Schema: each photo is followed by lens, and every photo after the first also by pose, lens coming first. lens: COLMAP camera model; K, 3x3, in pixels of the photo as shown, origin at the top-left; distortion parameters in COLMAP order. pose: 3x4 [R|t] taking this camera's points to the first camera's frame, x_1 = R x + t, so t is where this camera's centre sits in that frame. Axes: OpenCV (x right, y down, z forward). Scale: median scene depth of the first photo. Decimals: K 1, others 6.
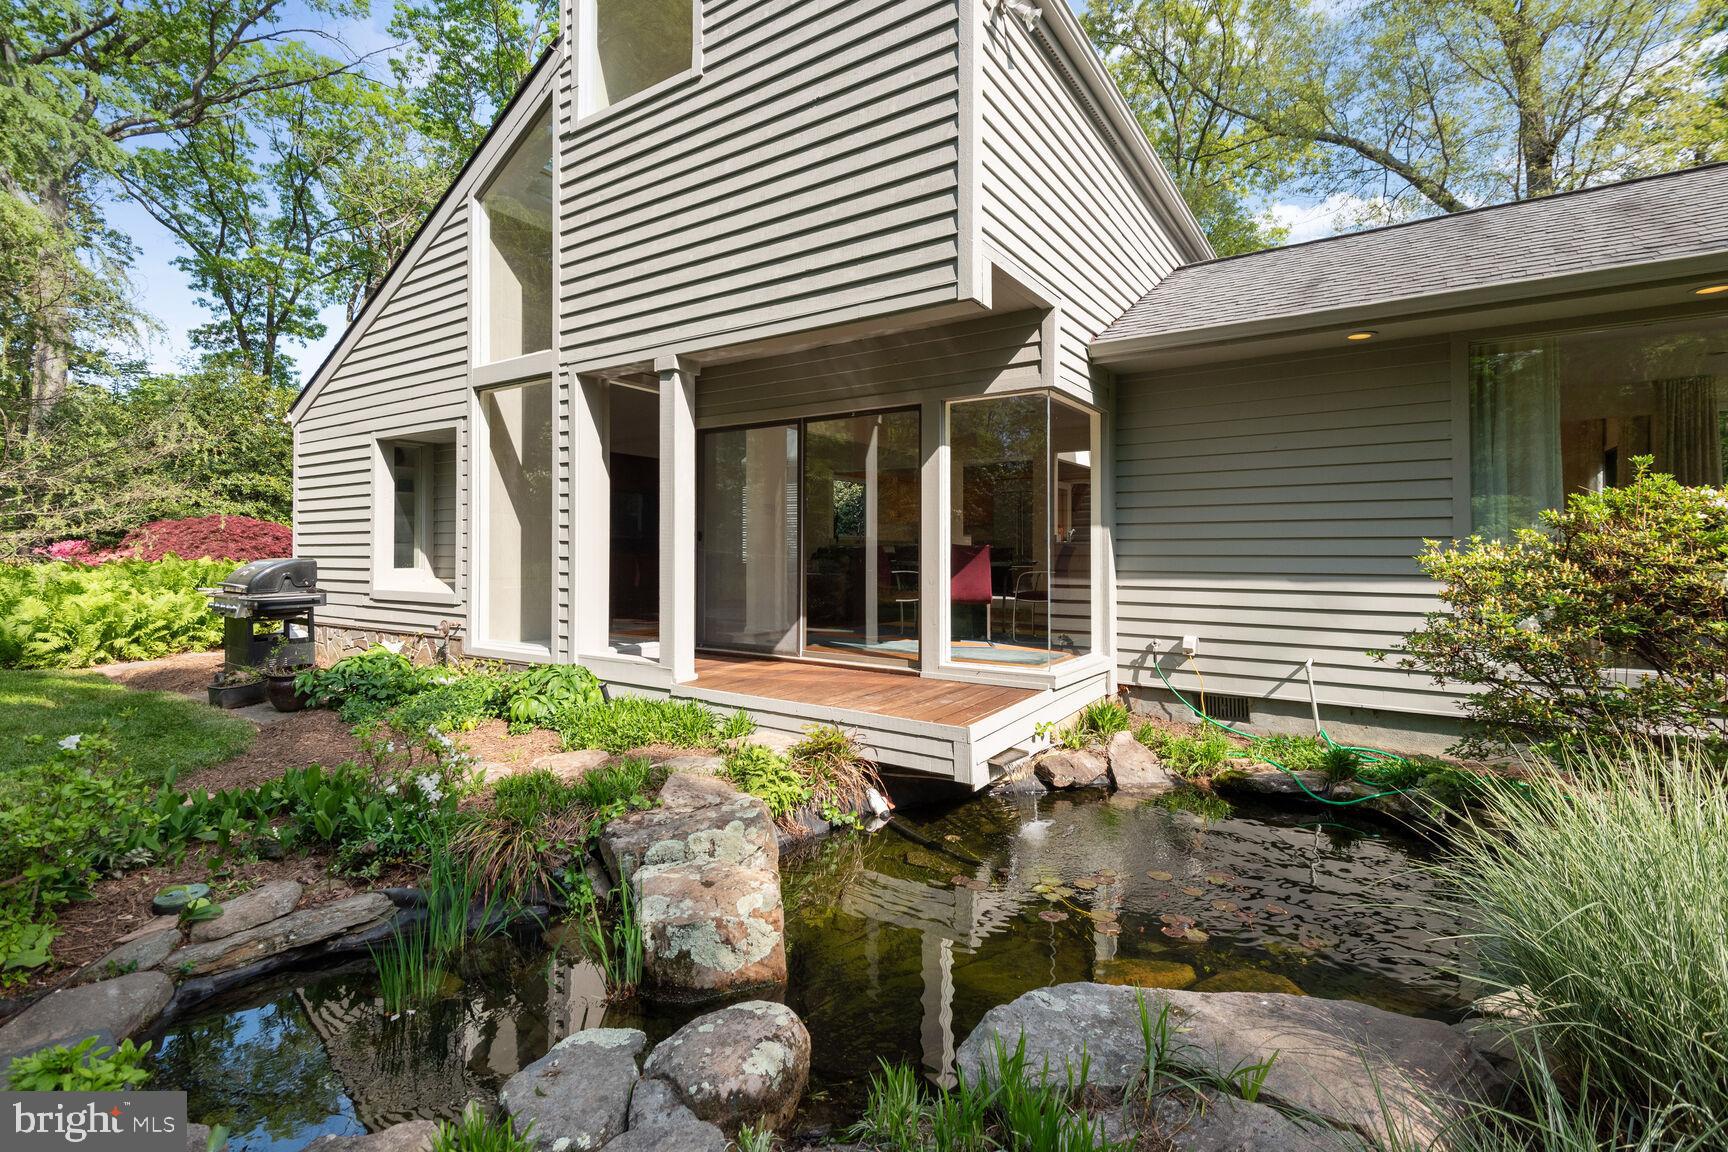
lens RADIAL K [[789.5, 0, 862.6], [0, 789.5, 541.1], [0, 0, 1]] dist [0.021993, 0.000337]
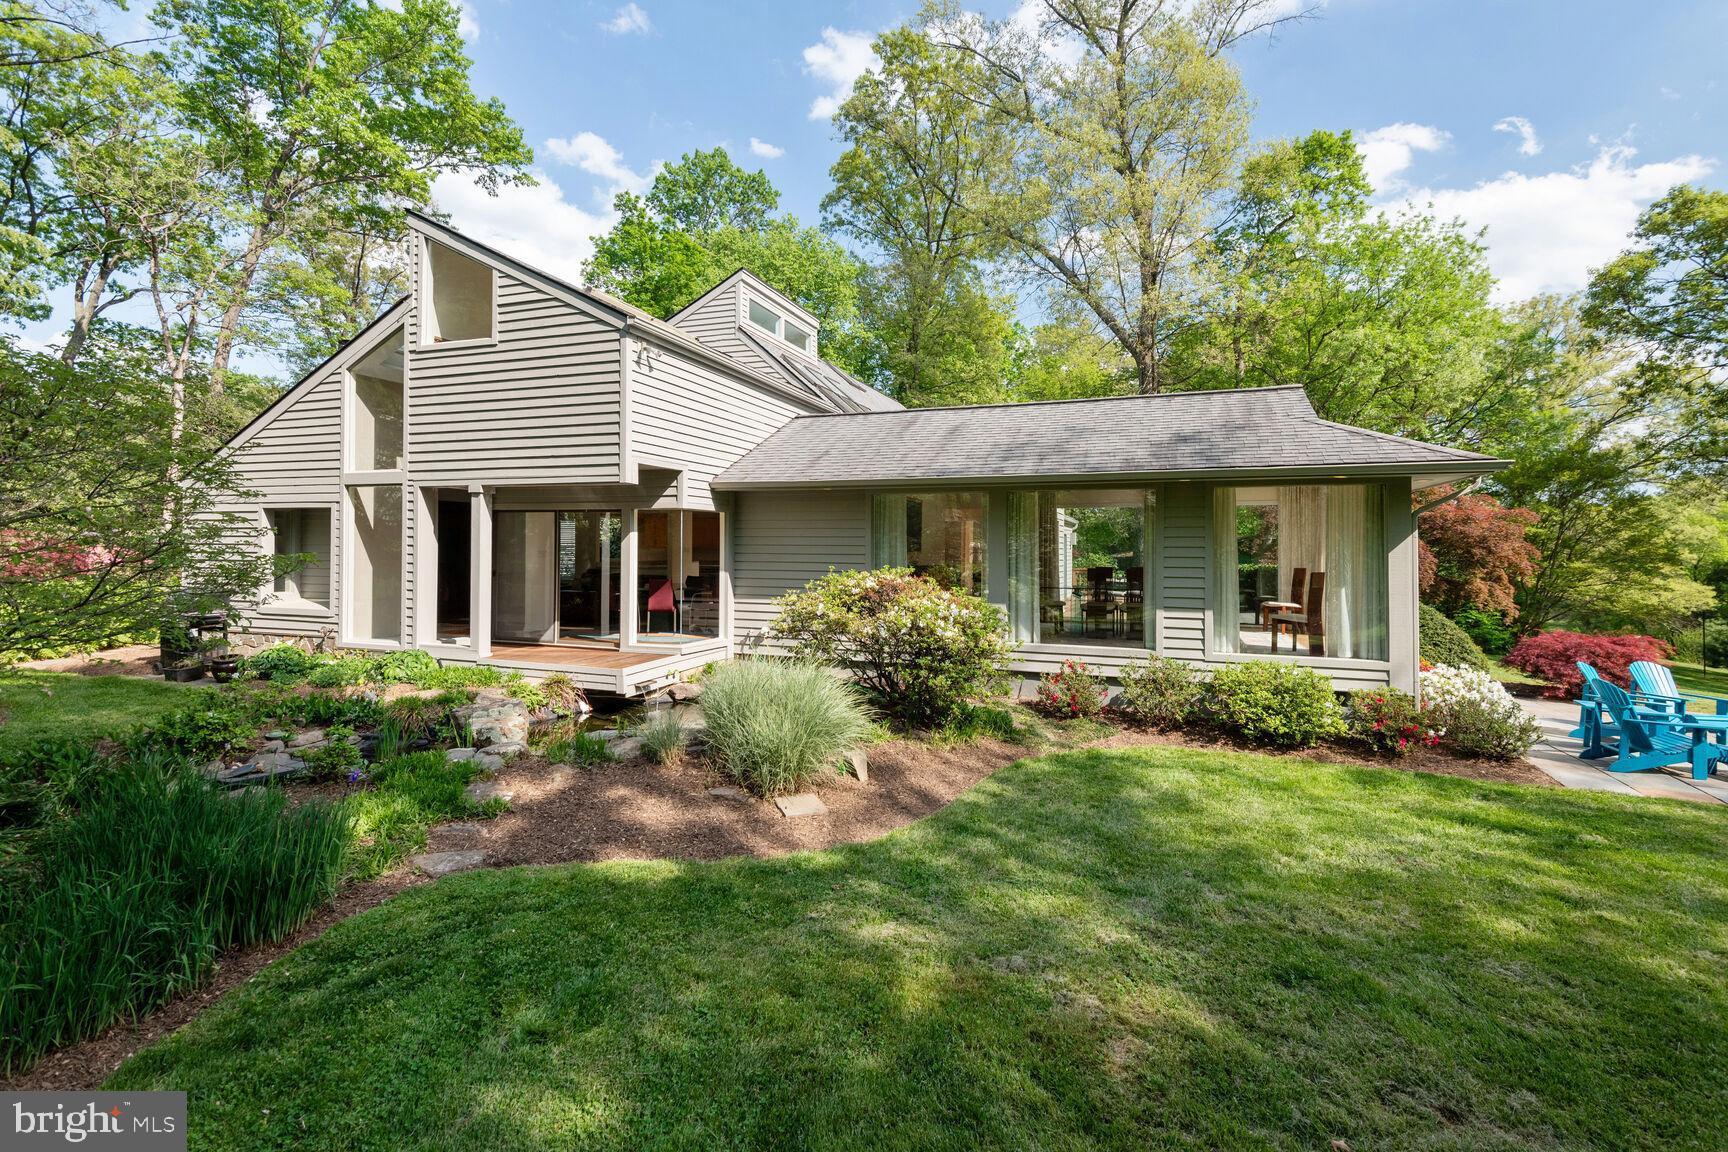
lens RADIAL K [[780.9, 0, 892.7], [0, 780.9, 545.6], [0, 0, 1]] dist [-0.004392, -0.000798]
pose [[0.963781, 0.008081, 0.266571, 0.193534], [-0.010685, 0.999908, 0.008321, -0.102939], [-0.266479, -0.010868, 0.963779, -0.948690]]
